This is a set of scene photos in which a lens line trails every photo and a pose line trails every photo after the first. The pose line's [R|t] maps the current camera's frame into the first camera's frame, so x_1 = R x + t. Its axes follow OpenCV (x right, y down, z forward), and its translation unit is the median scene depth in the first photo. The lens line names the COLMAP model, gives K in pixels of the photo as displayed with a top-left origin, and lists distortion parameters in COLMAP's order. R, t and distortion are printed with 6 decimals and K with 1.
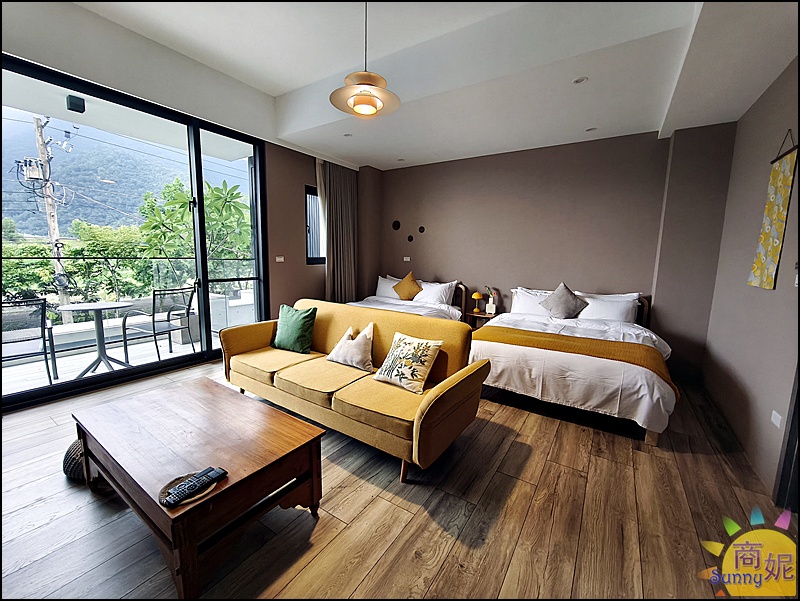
lens RADIAL K [[345.1, 0, 399.1], [0, 345.1, 300.5], [0, 0, 1]] dist [0.002377, 0.000373]
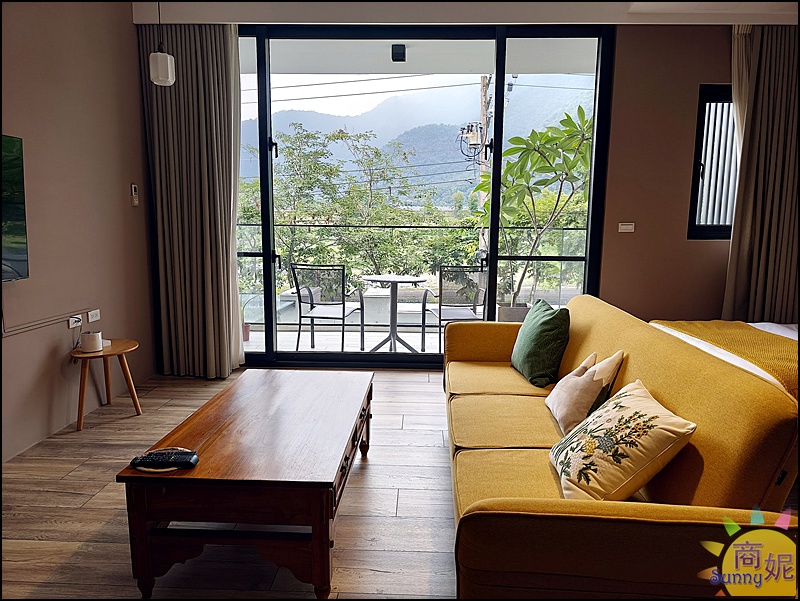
lens RADIAL K [[551.3, 0, 400.7], [0, 551.3, 301.8], [0, 0, 1]] dist [0.000580, -0.001548]
pose [[0.499957, 0.111720, -0.858814, 0.332101], [-0.119605, 0.991049, 0.059294, -0.009462], [0.857752, 0.073074, 0.508844, 0.285775]]
